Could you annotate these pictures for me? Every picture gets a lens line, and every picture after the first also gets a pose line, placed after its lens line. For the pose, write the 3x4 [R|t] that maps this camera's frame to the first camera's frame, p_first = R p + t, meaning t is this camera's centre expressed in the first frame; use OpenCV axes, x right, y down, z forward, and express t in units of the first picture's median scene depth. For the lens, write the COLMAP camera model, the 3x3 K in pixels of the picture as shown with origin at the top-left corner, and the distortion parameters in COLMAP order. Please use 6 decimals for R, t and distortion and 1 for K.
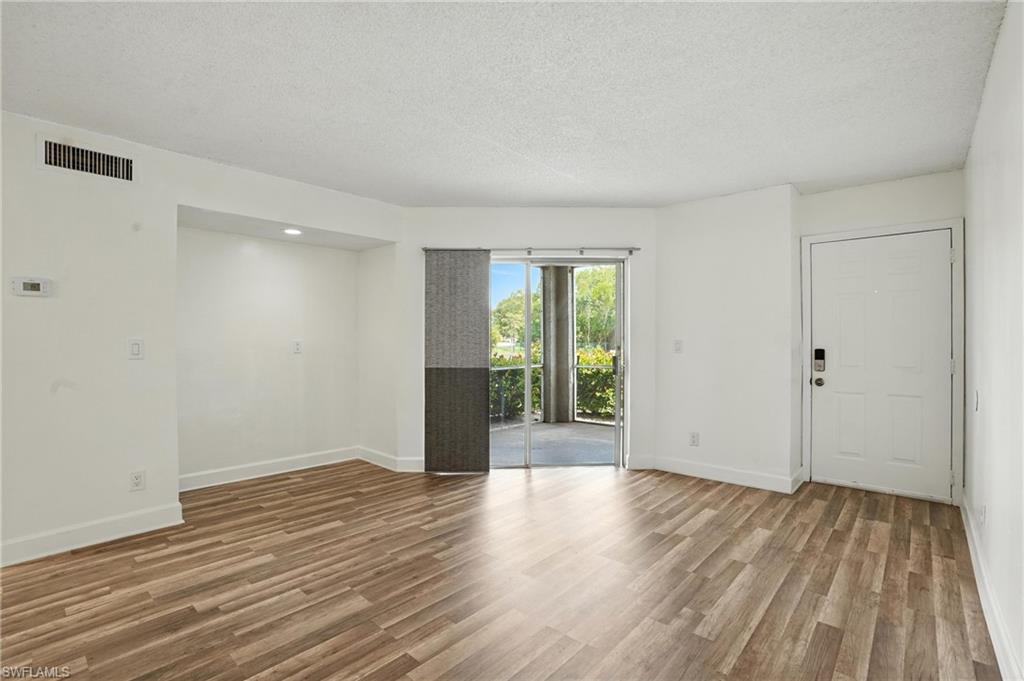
lens RADIAL K [[470.6, 0, 515.7], [0, 470.6, 344.9], [0, 0, 1]] dist [-0.083654, 0.032131]
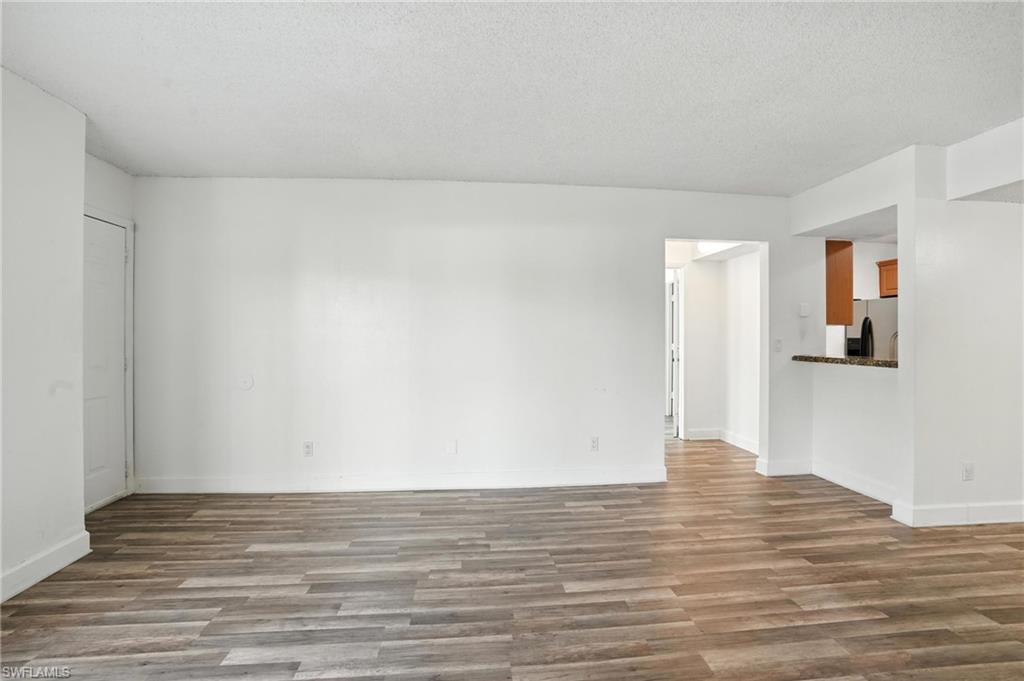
lens RADIAL K [[474.4, 0, 515.9], [0, 474.4, 338.5], [0, 0, 1]] dist [-0.067389, 0.023624]
pose [[-0.737023, -0.002073, 0.675864, -0.401953], [0.006437, 0.999928, 0.010086, -0.011486], [-0.675837, 0.011784, -0.736957, 1.165873]]
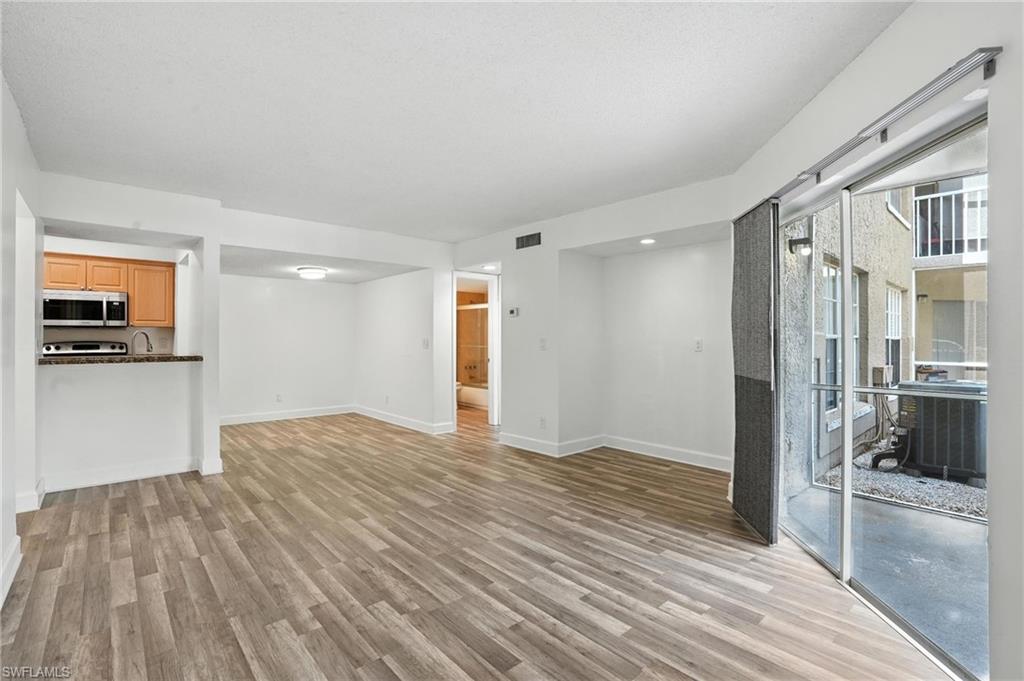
lens RADIAL K [[474.4, 0, 515.9], [0, 474.4, 338.5], [0, 0, 1]] dist [-0.067389, 0.023624]
pose [[-0.111605, 0.000021, -0.993753, 0.787318], [-0.011320, 0.999935, 0.001292, -0.009224], [0.993688, 0.011393, -0.111598, 0.933806]]
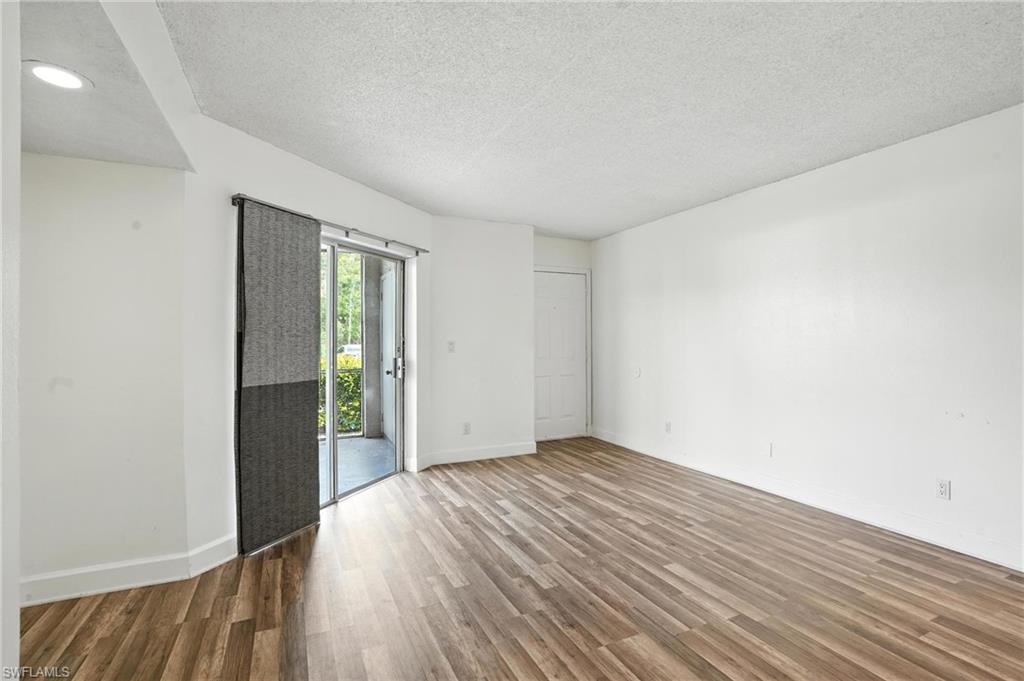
lens RADIAL K [[474.4, 0, 515.9], [0, 474.4, 338.5], [0, 0, 1]] dist [-0.067389, 0.023624]
pose [[0.385684, 0.001262, 0.922630, -0.794969], [0.013994, 0.999876, -0.007217, -0.008095], [-0.922525, 0.015695, 0.385618, 0.550946]]
